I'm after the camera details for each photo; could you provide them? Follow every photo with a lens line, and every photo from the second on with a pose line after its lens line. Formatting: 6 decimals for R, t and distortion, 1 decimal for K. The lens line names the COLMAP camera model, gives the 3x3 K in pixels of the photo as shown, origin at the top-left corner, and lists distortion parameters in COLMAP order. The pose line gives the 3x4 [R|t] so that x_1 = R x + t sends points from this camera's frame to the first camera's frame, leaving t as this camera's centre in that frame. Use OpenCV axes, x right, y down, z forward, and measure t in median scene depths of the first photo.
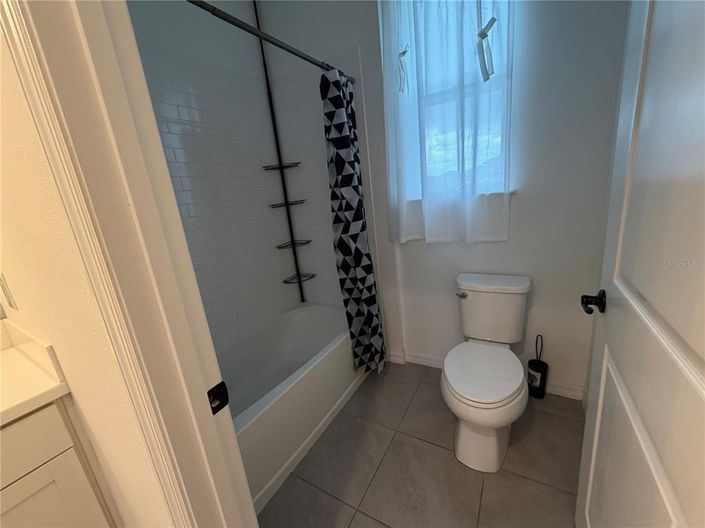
lens RADIAL K [[281.7, 0, 352.5], [0, 281.7, 264.0], [0, 0, 1]] dist [0.001286, 0.000246]
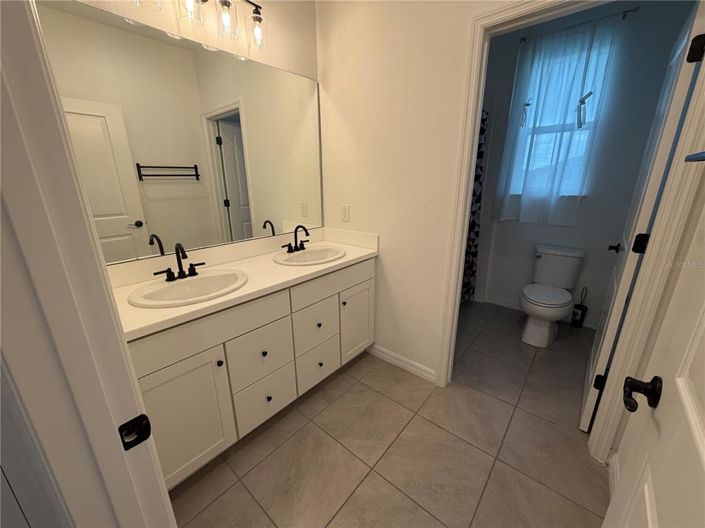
lens RADIAL K [[281.7, 0, 352.5], [0, 281.7, 264.0], [0, 0, 1]] dist [0.001286, 0.000246]
pose [[0.979951, 0.145367, -0.136254, -0.457187], [-0.137912, 0.988458, 0.062694, 0.211702], [0.143795, -0.042646, 0.988688, -0.808865]]
